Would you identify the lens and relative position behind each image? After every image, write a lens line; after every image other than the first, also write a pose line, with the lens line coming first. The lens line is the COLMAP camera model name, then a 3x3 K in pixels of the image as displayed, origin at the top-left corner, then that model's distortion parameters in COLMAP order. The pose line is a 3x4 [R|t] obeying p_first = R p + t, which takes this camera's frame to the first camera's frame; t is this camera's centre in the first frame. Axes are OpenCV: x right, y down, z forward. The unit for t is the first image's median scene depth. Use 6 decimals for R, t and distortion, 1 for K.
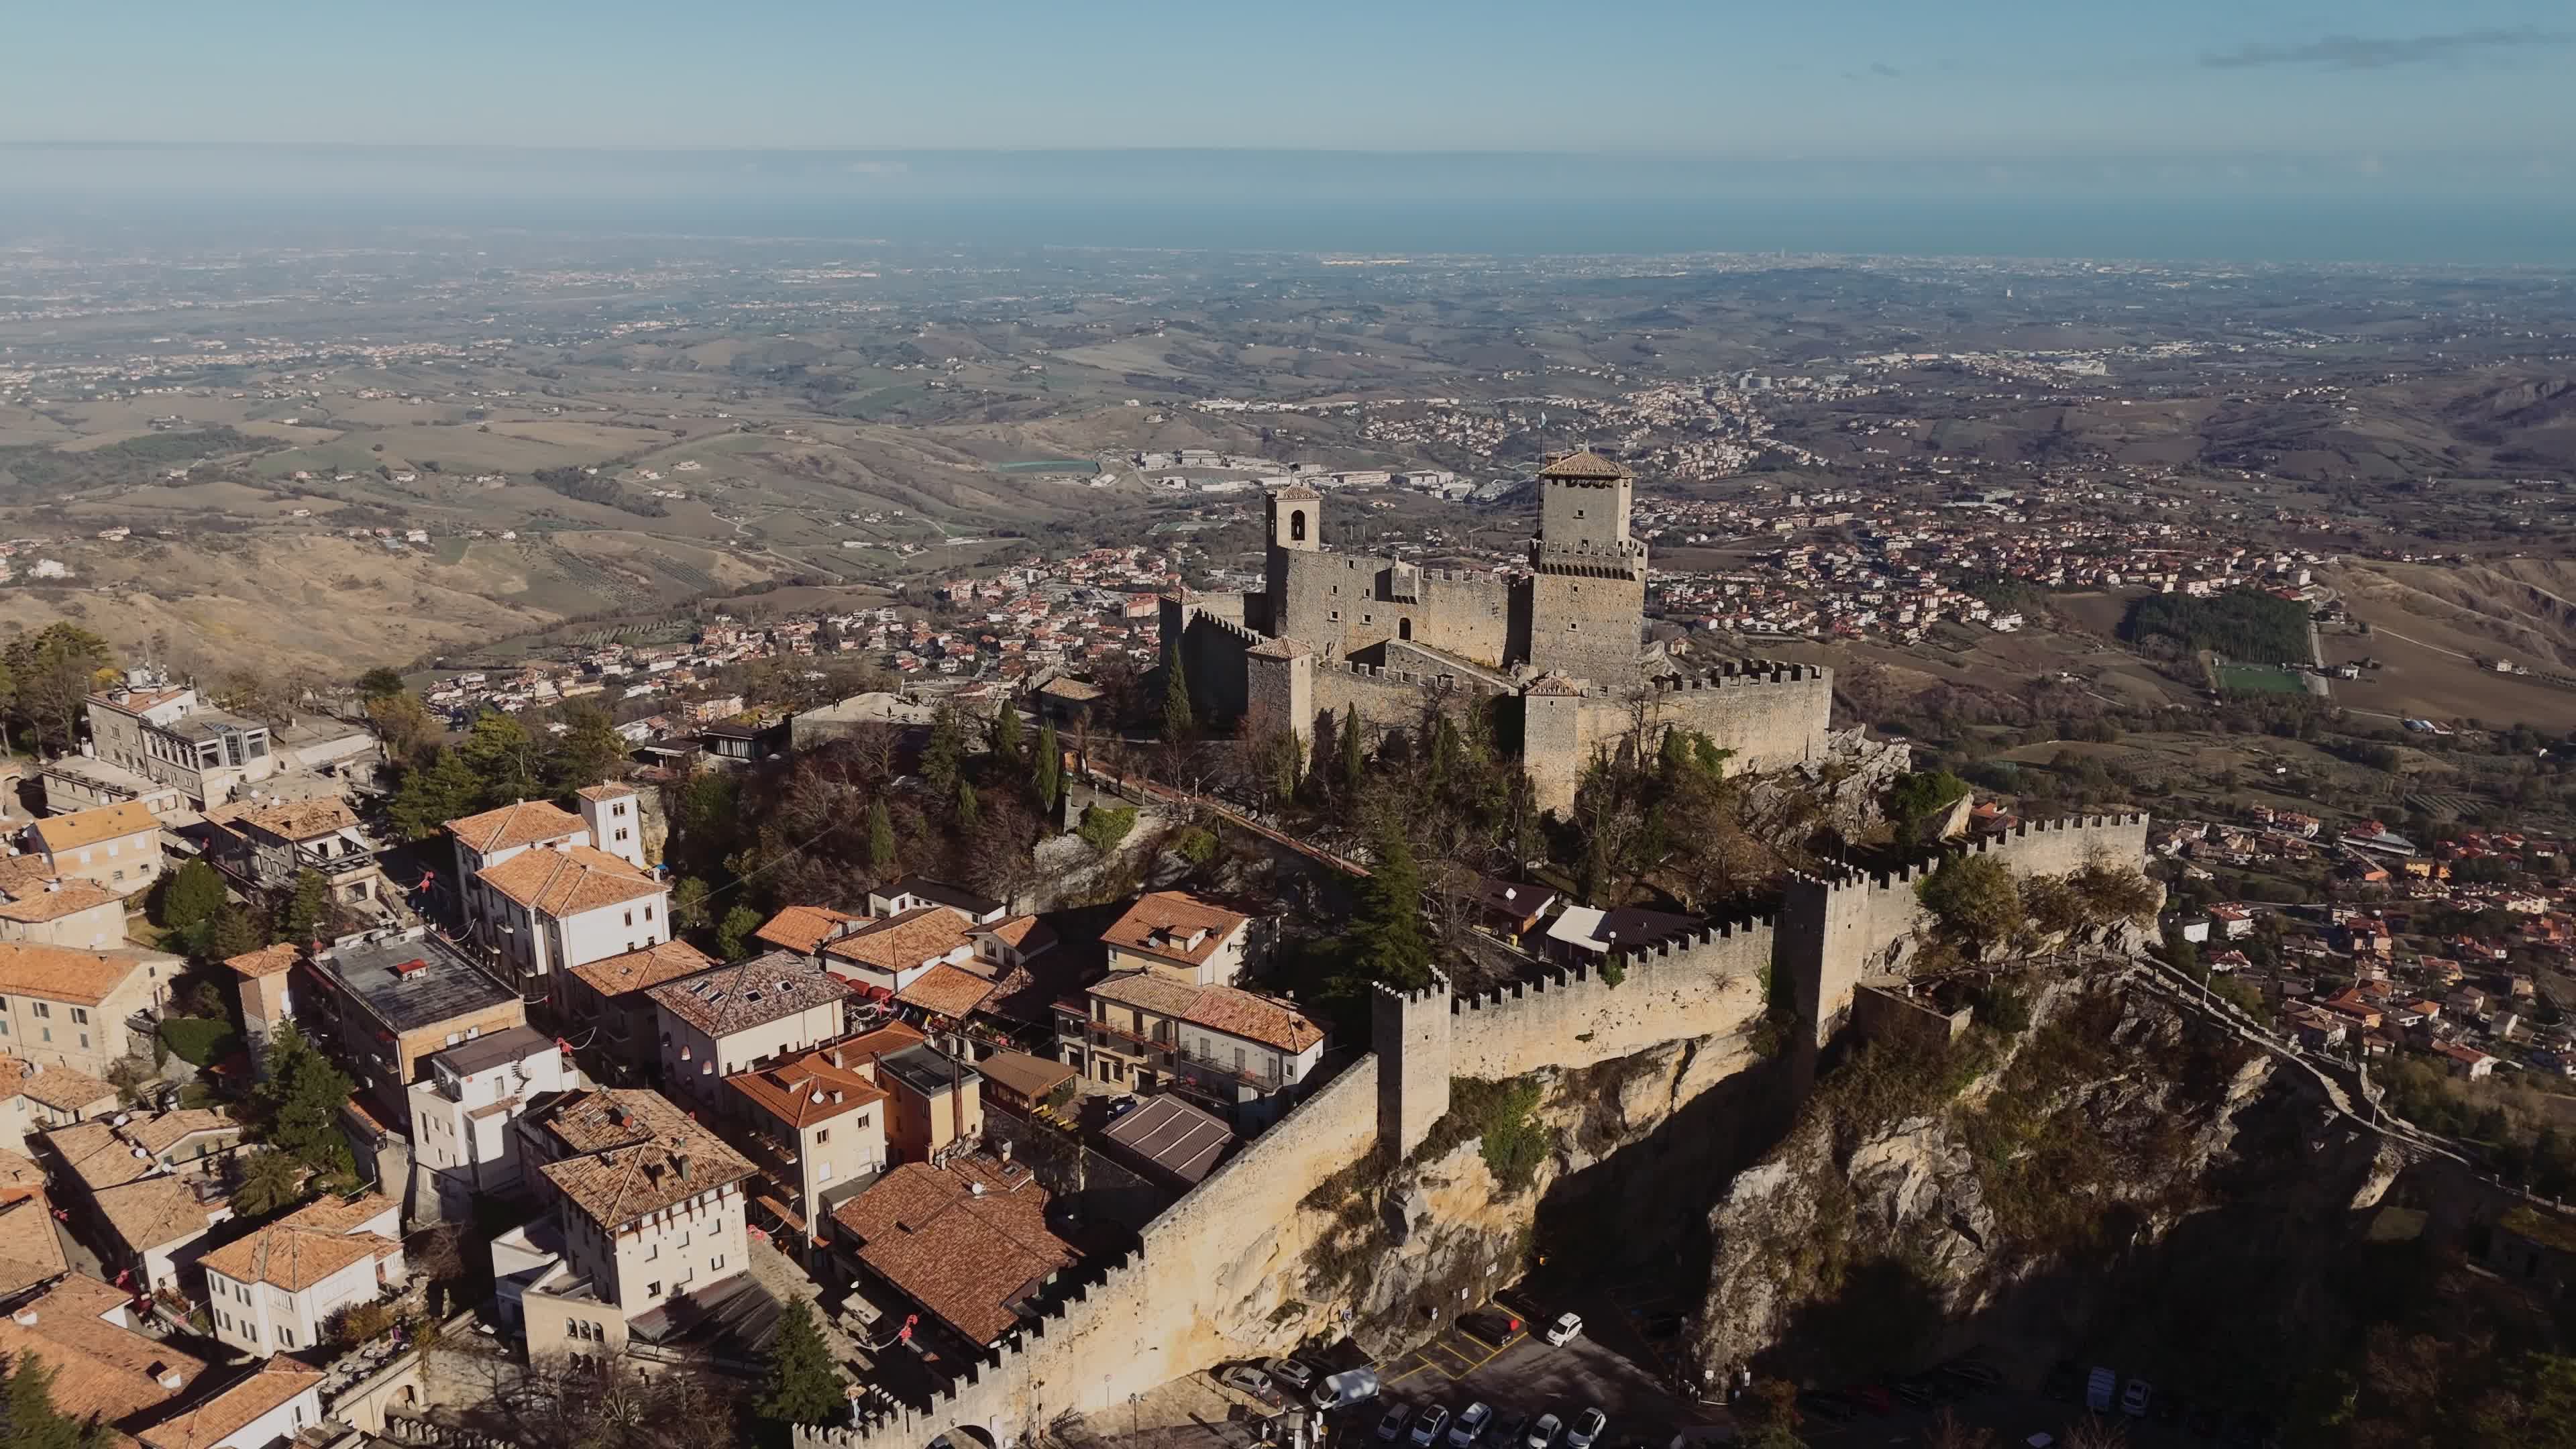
lens RADIAL K [[1887.8, 0, 1289.8], [0, 1887.8, 720.1], [0, 0, 1]] dist [0.075631, -0.067642]
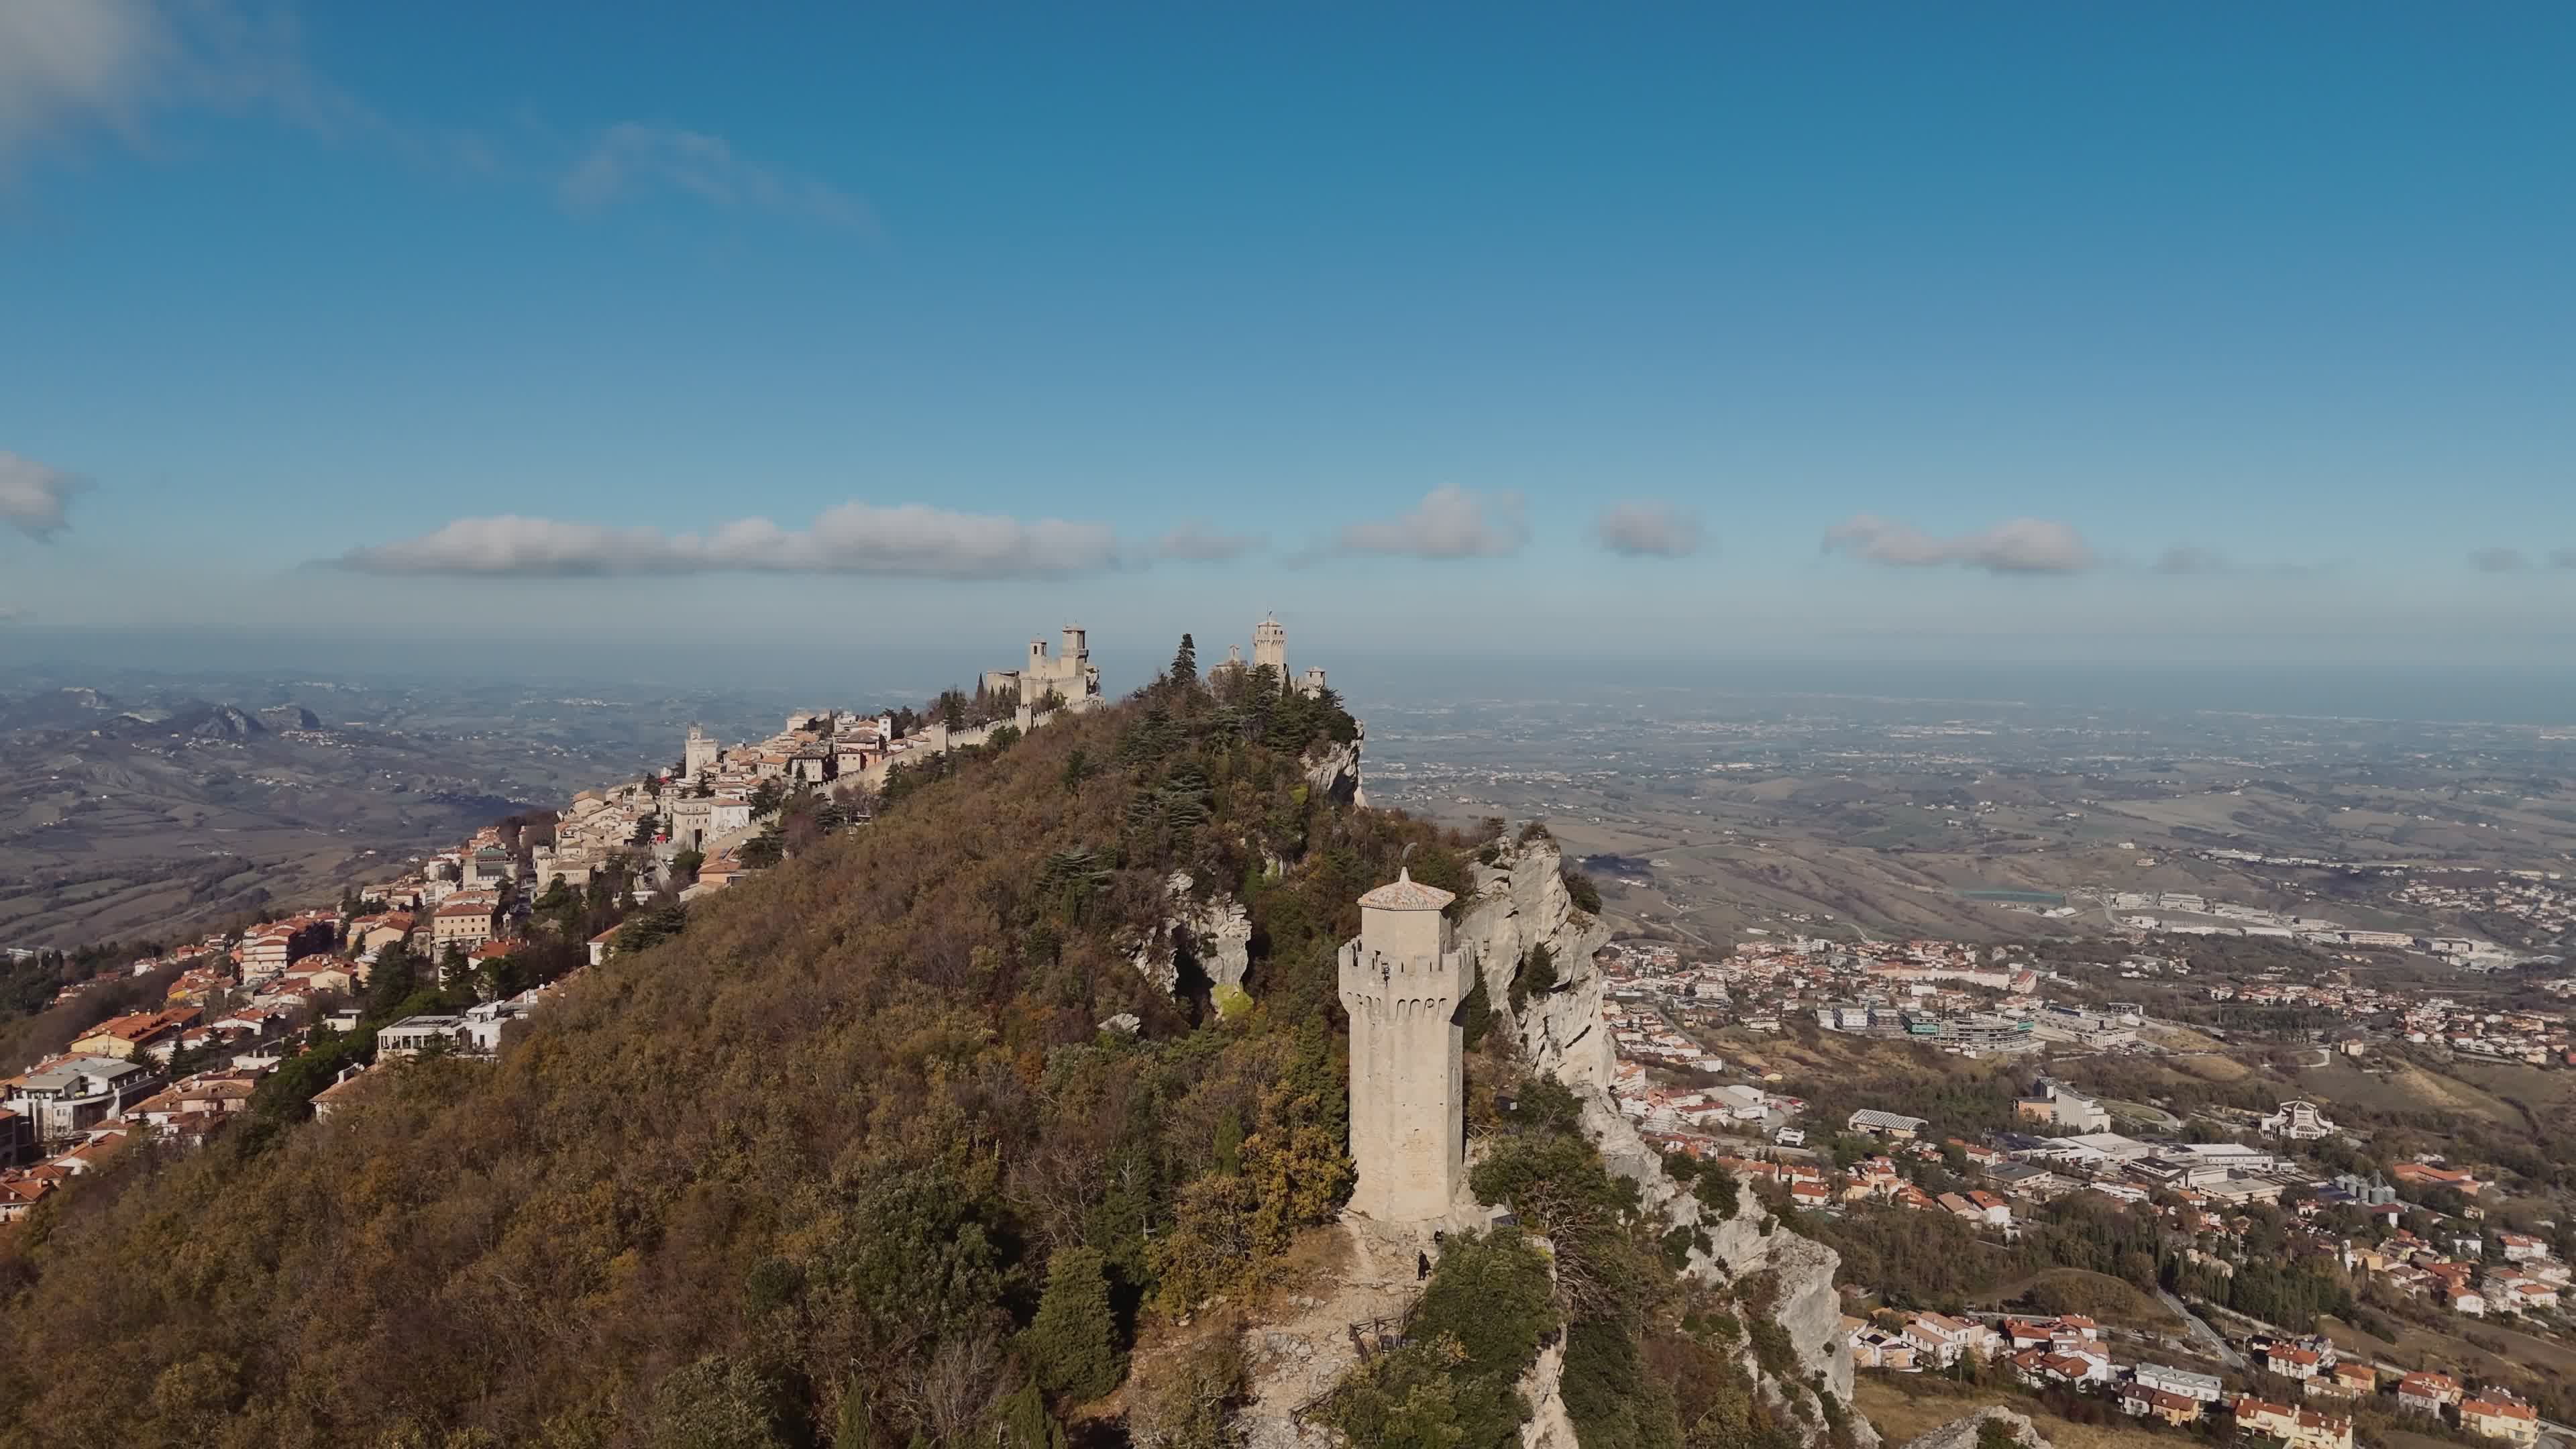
lens RADIAL K [[1887.8, 0, 1293.1], [0, 1887.8, 711.8], [0, 0, 1]] dist [0.075631, -0.067642]
pose [[0.830769, 0.028582, -0.555882, 0.276189], [-0.161124, 0.968273, -0.191014, 0.070480], [0.532786, 0.248255, 0.809017, -0.183151]]
